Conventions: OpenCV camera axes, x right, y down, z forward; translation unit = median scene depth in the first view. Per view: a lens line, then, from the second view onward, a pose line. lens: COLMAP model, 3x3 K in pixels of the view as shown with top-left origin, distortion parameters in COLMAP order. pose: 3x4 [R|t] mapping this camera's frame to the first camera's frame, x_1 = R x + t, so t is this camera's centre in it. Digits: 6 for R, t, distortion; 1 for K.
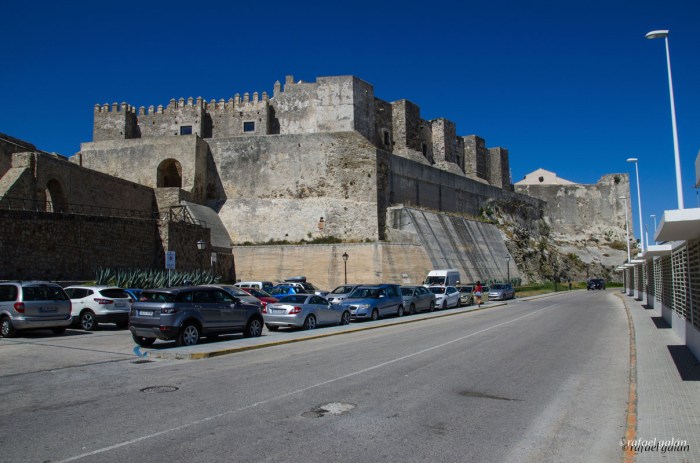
lens RADIAL K [[536.8, 0, 350.0], [0, 536.8, 231.5], [0, 0, 1]] dist [-0.148394, 0.111378]
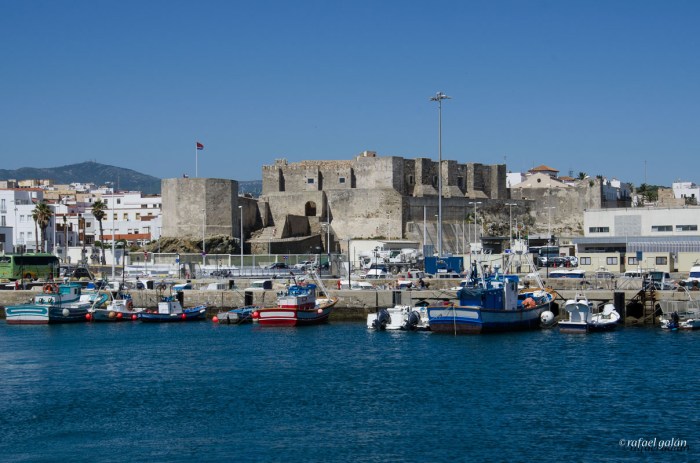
lens RADIAL K [[536.8, 0, 350.0], [0, 536.8, 231.5], [0, 0, 1]] dist [-0.148394, 0.111378]
pose [[0.995390, 0.011264, -0.095249, 0.041872], [-0.006183, 0.998551, 0.053464, -0.109687], [0.095713, -0.052628, 0.994017, -1.082884]]
